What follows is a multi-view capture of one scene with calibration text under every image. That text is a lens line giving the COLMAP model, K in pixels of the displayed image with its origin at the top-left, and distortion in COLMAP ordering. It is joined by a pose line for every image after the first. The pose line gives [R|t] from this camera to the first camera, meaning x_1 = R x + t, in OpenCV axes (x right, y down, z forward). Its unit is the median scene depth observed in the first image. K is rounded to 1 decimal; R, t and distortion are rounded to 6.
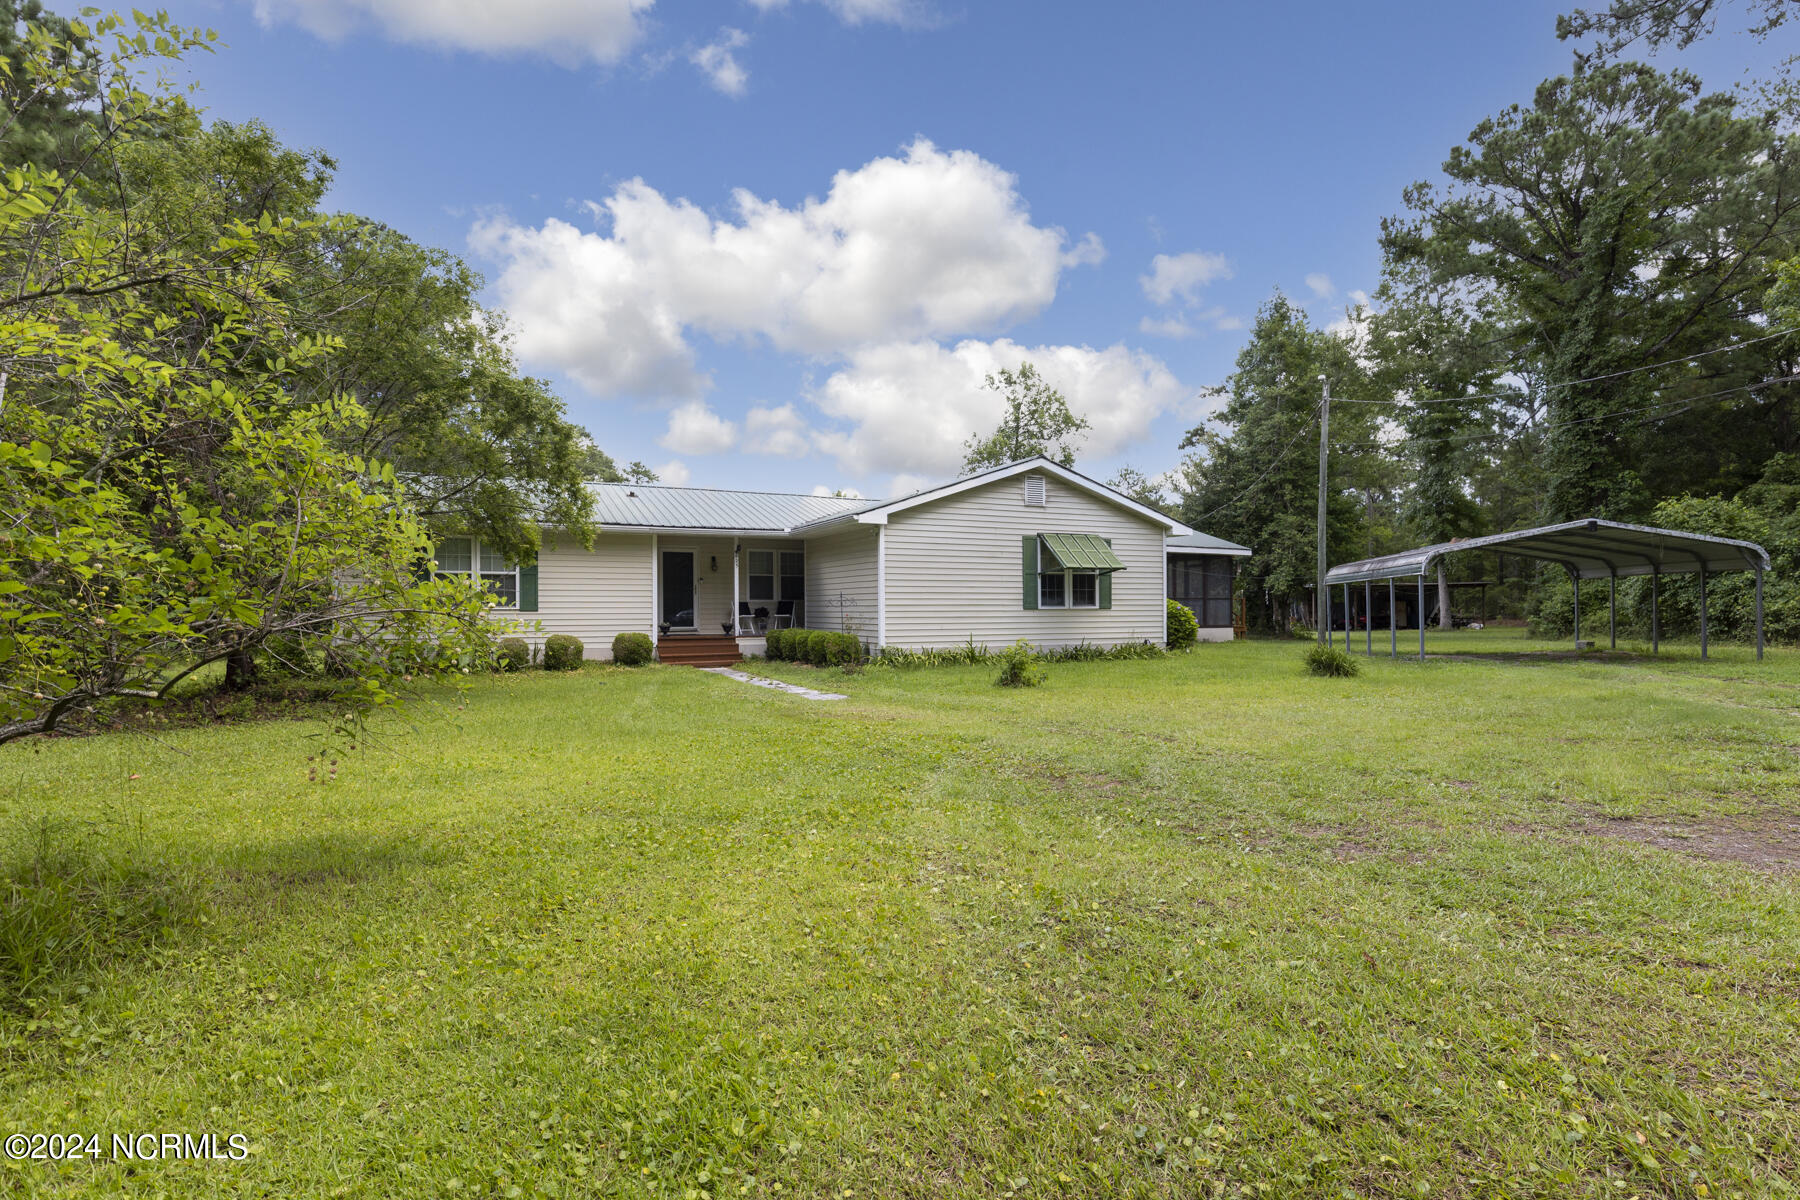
lens RADIAL K [[927.5, 0, 899.5], [0, 927.5, 601.8], [0, 0, 1]] dist [-0.003033, -0.000198]
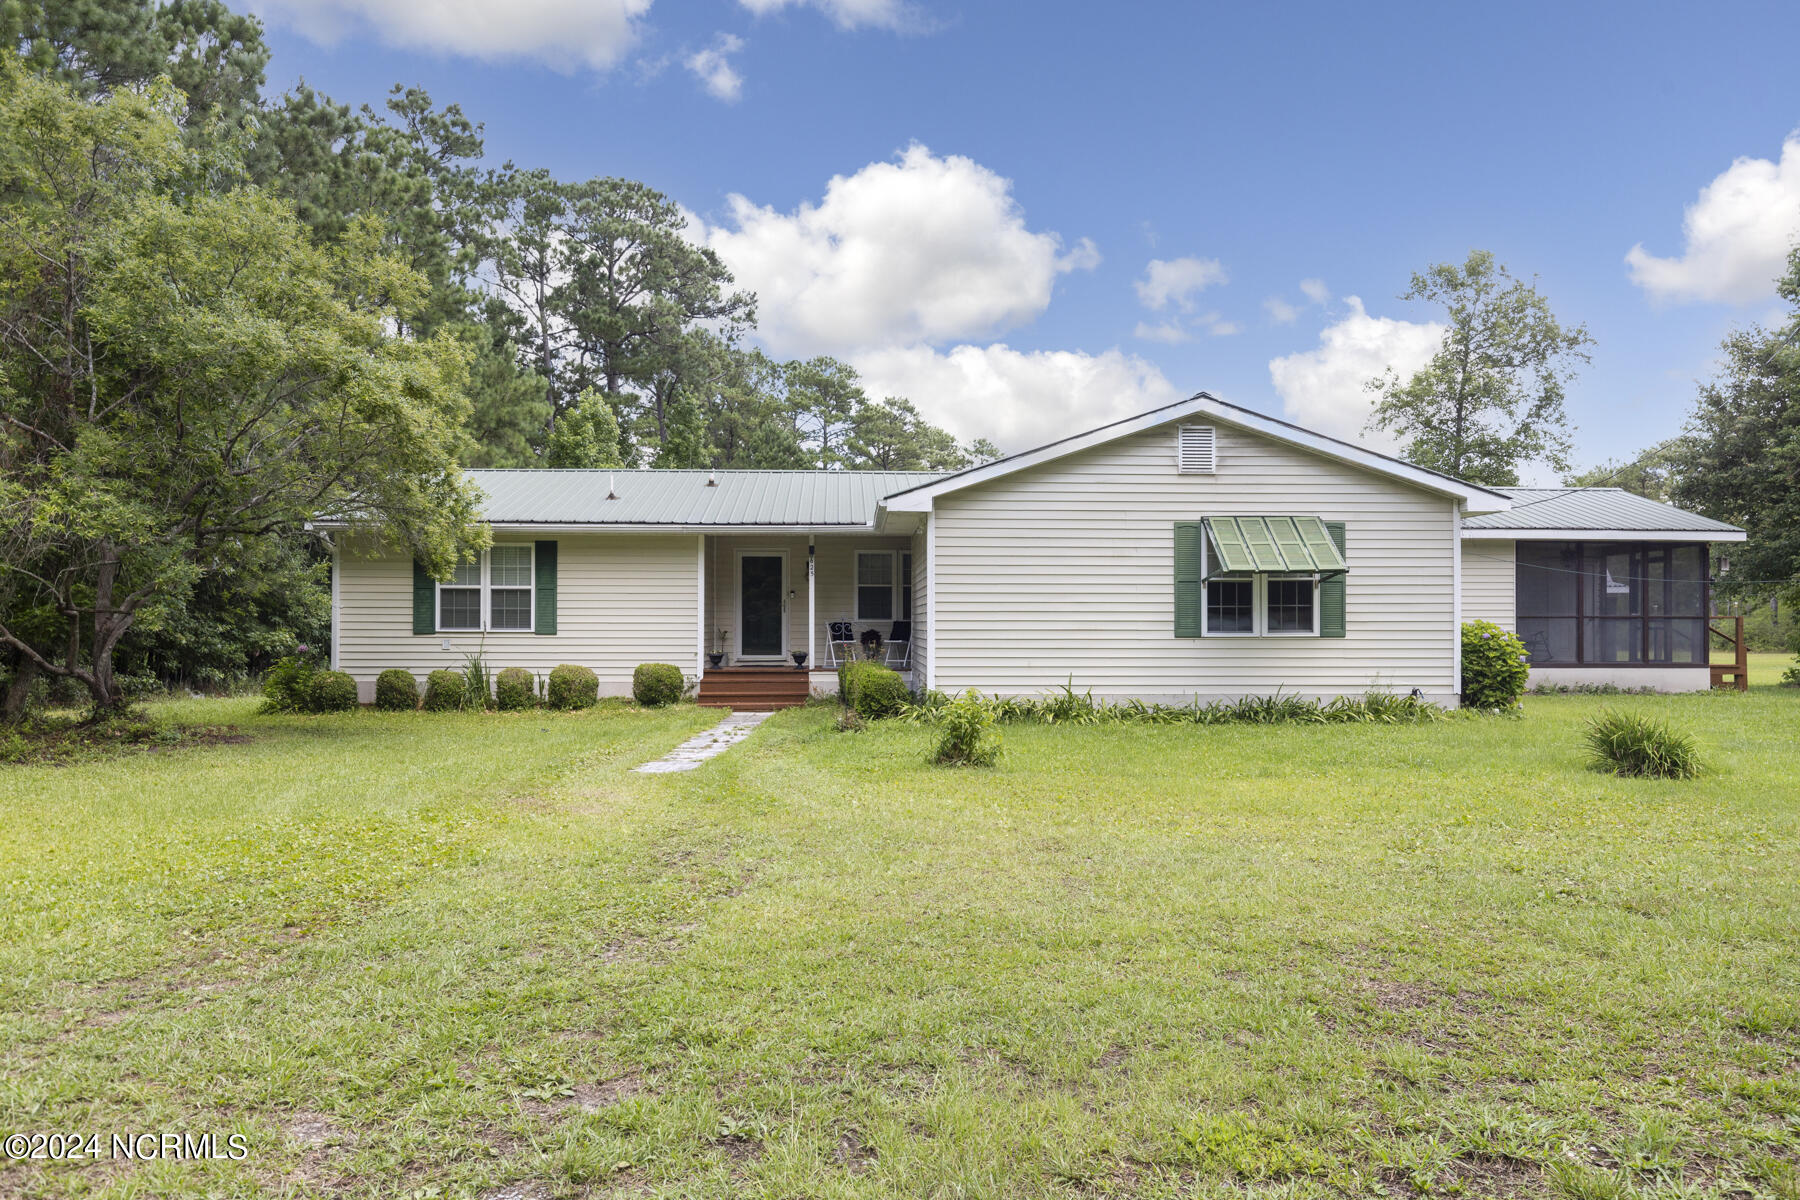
lens RADIAL K [[1205.3, 0, 900.1], [0, 1205.3, 599.0], [0, 0, 1]] dist [-0.000299, -0.000668]
pose [[0.910778, -0.004693, -0.412870, 0.296084], [-0.000709, 0.999916, -0.012930, -0.007085], [0.412896, 0.012069, 0.910698, 0.163368]]
